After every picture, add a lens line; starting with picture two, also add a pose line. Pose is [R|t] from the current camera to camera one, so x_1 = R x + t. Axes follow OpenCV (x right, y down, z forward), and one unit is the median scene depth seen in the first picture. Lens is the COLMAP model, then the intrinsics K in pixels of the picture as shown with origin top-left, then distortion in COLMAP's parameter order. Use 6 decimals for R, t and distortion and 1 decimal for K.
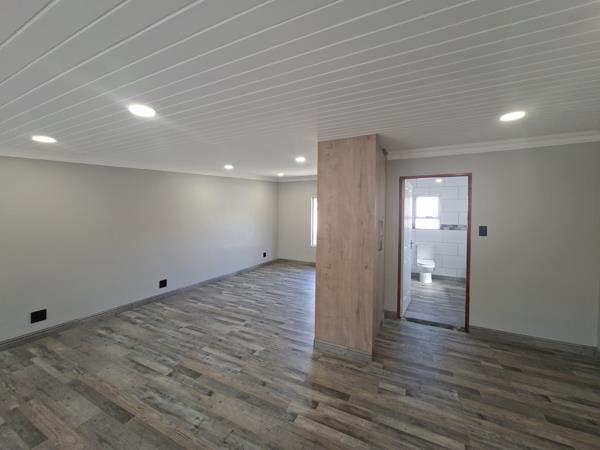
lens RADIAL K [[234.3, 0, 301.1], [0, 234.3, 219.1], [0, 0, 1]] dist [0.001489, -0.001994]
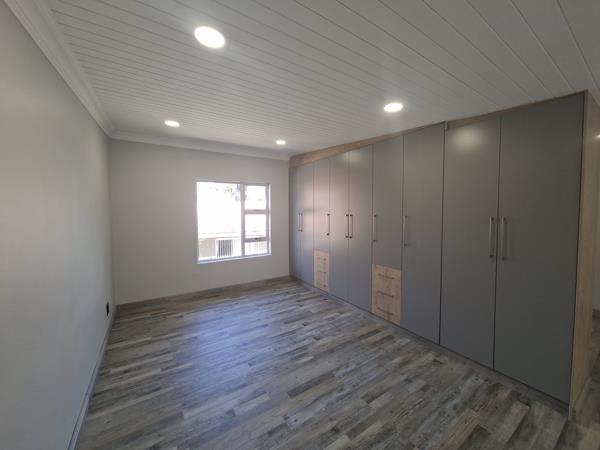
lens RADIAL K [[234.3, 0, 301.1], [0, 234.3, 219.1], [0, 0, 1]] dist [0.001489, -0.001994]
pose [[0.519069, -0.049615, 0.853291, -0.880038], [0.020180, 0.998747, 0.045797, -0.047291], [-0.854494, -0.006553, 0.519419, 1.365953]]
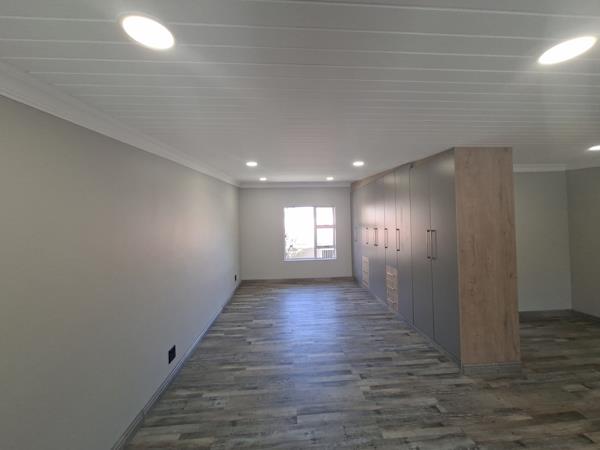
lens RADIAL K [[234.3, 0, 301.1], [0, 234.3, 219.1], [0, 0, 1]] dist [0.001489, -0.001994]
pose [[0.868448, -0.019148, 0.495410, -0.960283], [0.037531, 0.998926, -0.027183, -0.046352], [-0.494357, 0.042200, 0.868234, 0.534643]]
